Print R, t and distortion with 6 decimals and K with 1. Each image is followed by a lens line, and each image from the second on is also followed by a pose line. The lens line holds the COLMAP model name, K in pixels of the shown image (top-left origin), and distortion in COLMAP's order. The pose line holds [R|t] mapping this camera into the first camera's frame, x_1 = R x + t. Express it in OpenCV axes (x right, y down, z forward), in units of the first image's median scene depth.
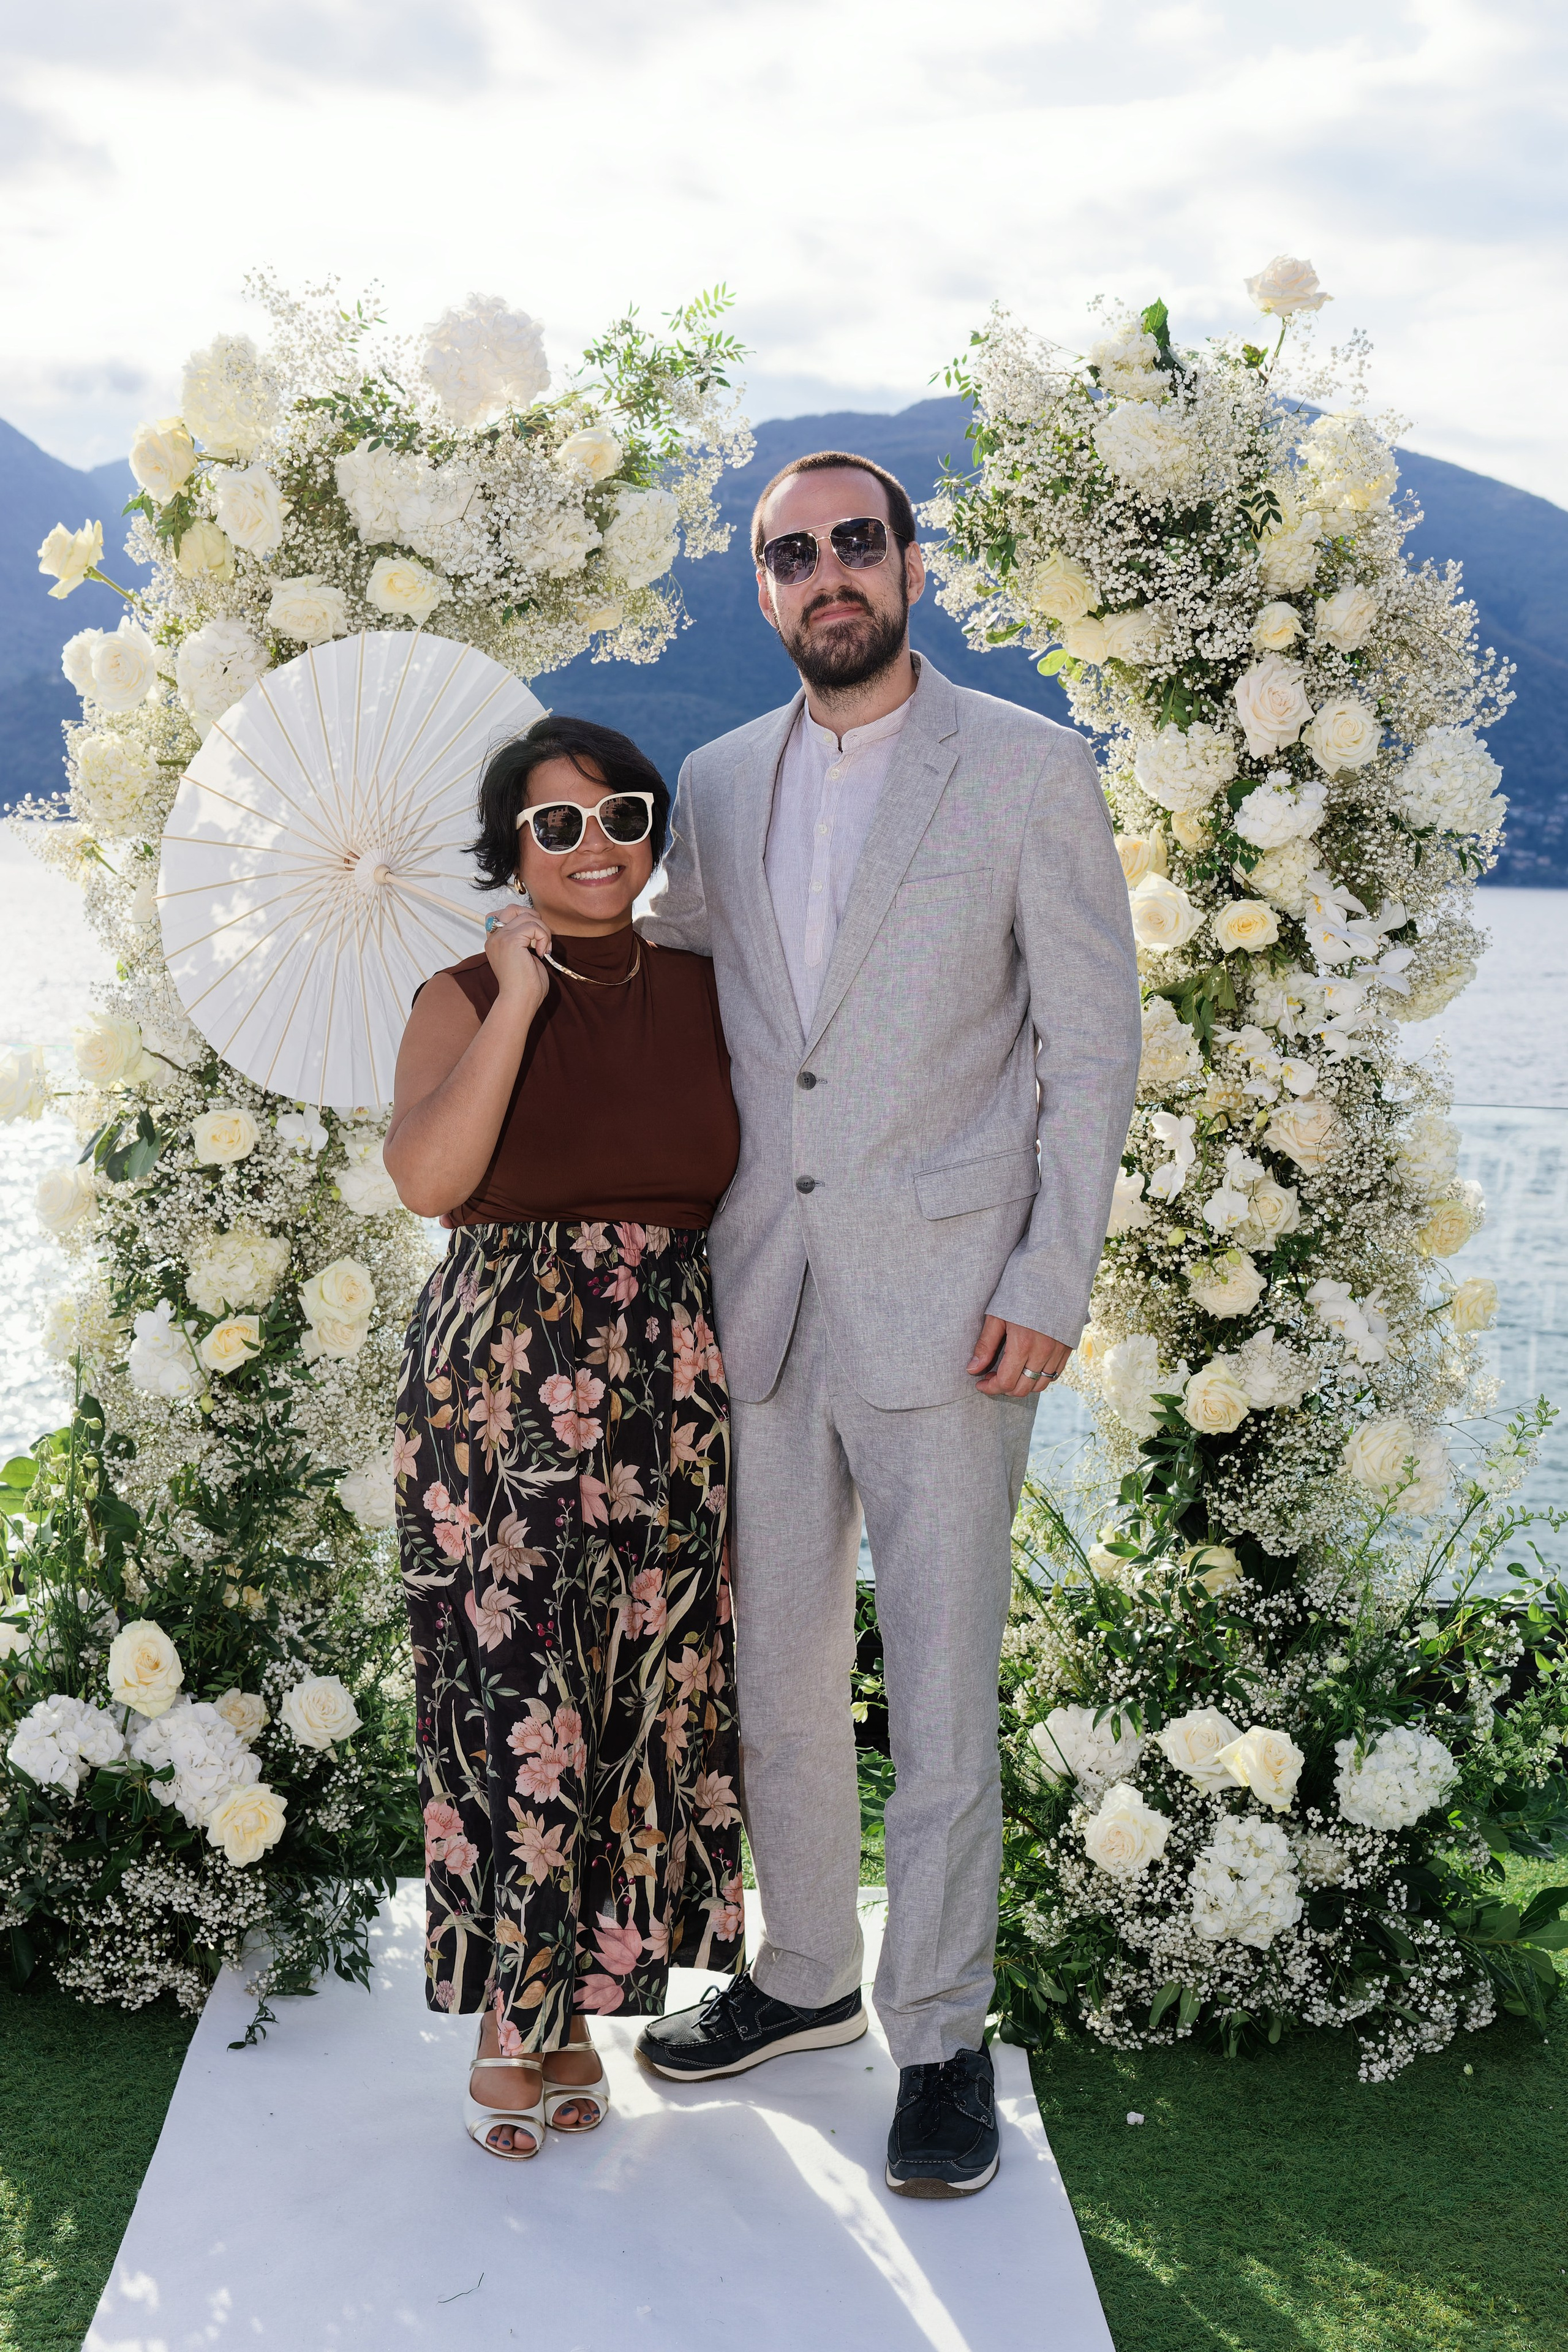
lens RADIAL K [[2753.1, 0, 719.6], [0, 2753.1, 1167.9], [0, 0, 1]] dist [0.038973, 0.016694]
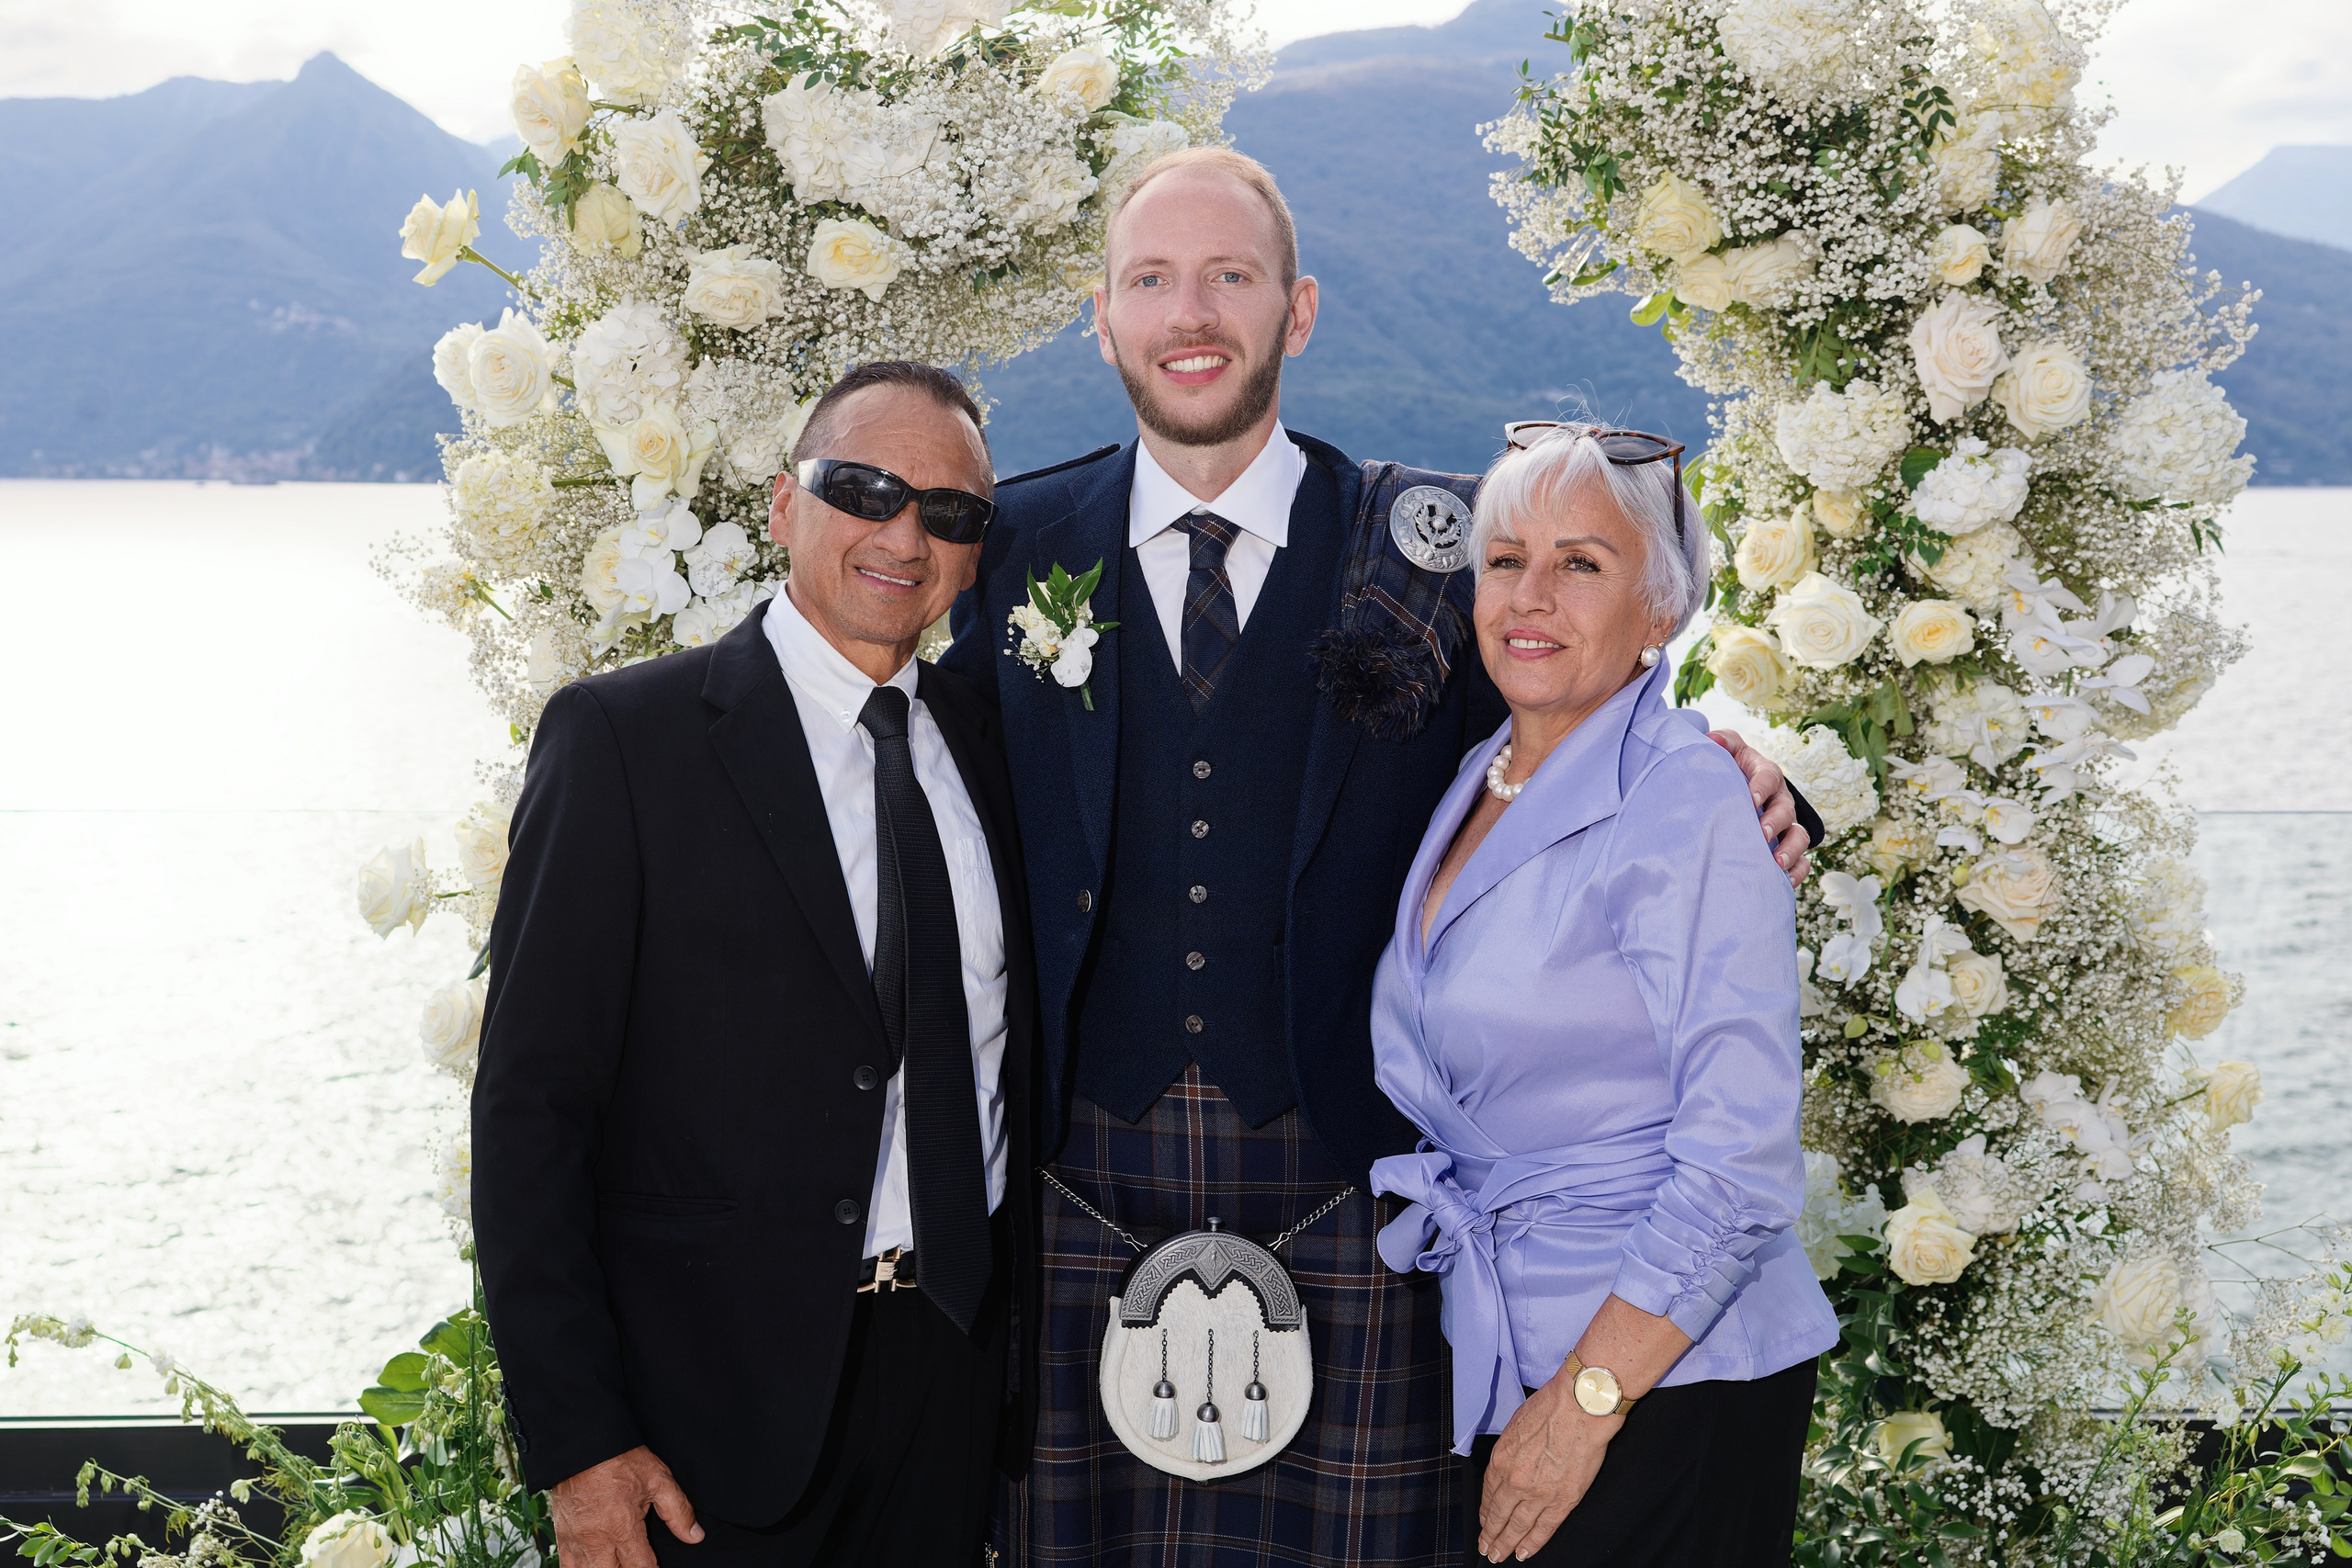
lens RADIAL K [[2701.8, 0, 1057.9], [0, 2701.8, 716.0], [0, 0, 1]] dist [0.030891, -0.003476]
pose [[0.999002, -0.039984, -0.019909, -0.044311], [0.039385, 0.998785, -0.029613, -0.050570], [0.021069, 0.028799, 0.999363, 0.218041]]
